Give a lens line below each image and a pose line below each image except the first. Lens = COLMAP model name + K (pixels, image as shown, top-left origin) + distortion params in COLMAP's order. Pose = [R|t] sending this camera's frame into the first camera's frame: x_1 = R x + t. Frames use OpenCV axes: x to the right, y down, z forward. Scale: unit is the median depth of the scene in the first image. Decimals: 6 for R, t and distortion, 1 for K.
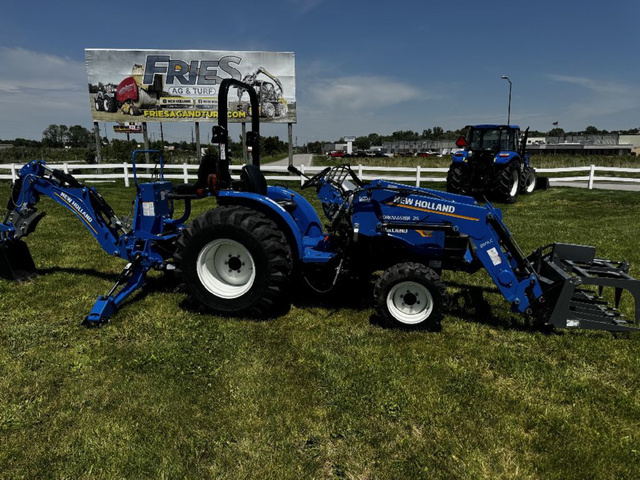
lens RADIAL K [[455.0, 0, 320.3], [0, 455.0, 245.4], [0, 0, 1]] dist [0.056157, -0.062804]
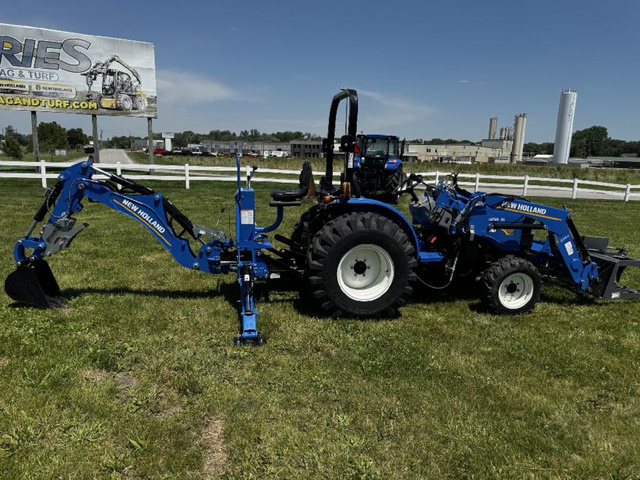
lens RADIAL K [[455.0, 0, 319.2], [0, 455.0, 241.1], [0, 0, 1]] dist [0.056157, -0.062804]
pose [[0.923937, -0.042682, 0.380155, -0.118511], [0.045914, 0.998945, 0.000566, -0.004566], [-0.379779, 0.016931, 0.924922, 0.014155]]
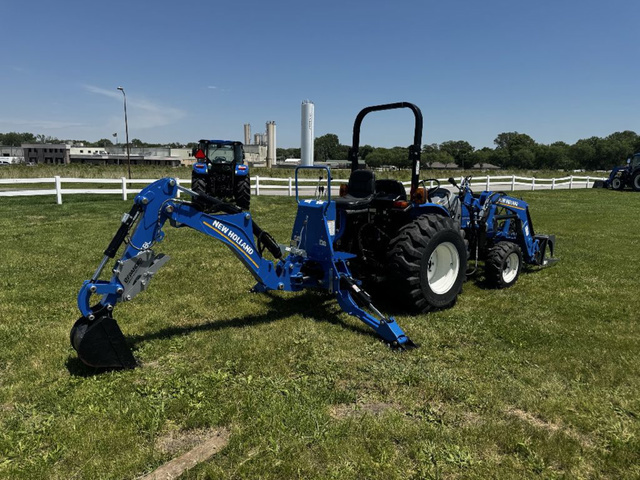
lens RADIAL K [[455.0, 0, 317.7], [0, 455.0, 246.4], [0, 0, 1]] dist [0.056157, -0.062804]
pose [[0.604070, -0.131658, 0.785981, -0.222291], [0.145573, 0.987894, 0.053599, -0.019038], [-0.783523, 0.082040, 0.615923, 0.091287]]
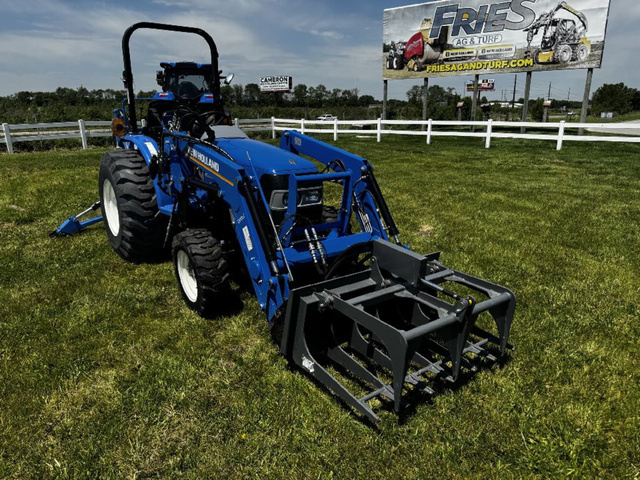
lens RADIAL K [[455.0, 0, 320.1], [0, 455.0, 241.0], [0, 0, 1]] dist [0.056157, -0.062804]
pose [[0.752510, 0.178861, -0.633828, 0.146247], [-0.129716, 0.983815, 0.123620, -0.011779], [0.645680, -0.010808, 0.763532, 0.084230]]
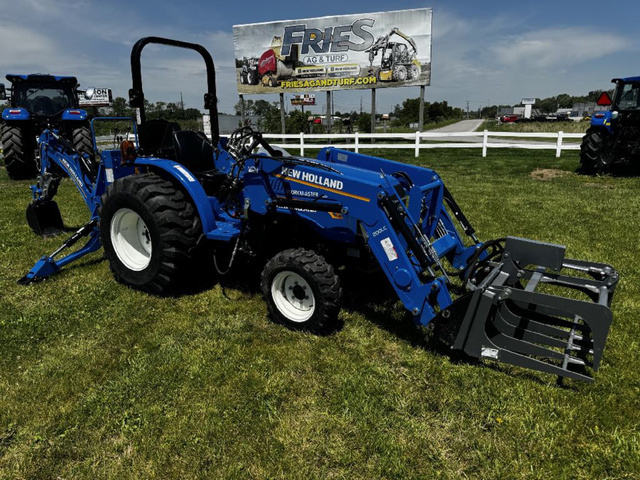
lens RADIAL K [[455.0, 0, 316.7], [0, 455.0, 241.4], [0, 0, 1]] dist [0.056157, -0.062804]
pose [[0.933835, 0.072040, -0.350374, 0.084544], [-0.051767, 0.996416, 0.066899, -0.005264], [0.353938, -0.044335, 0.934217, 0.040470]]
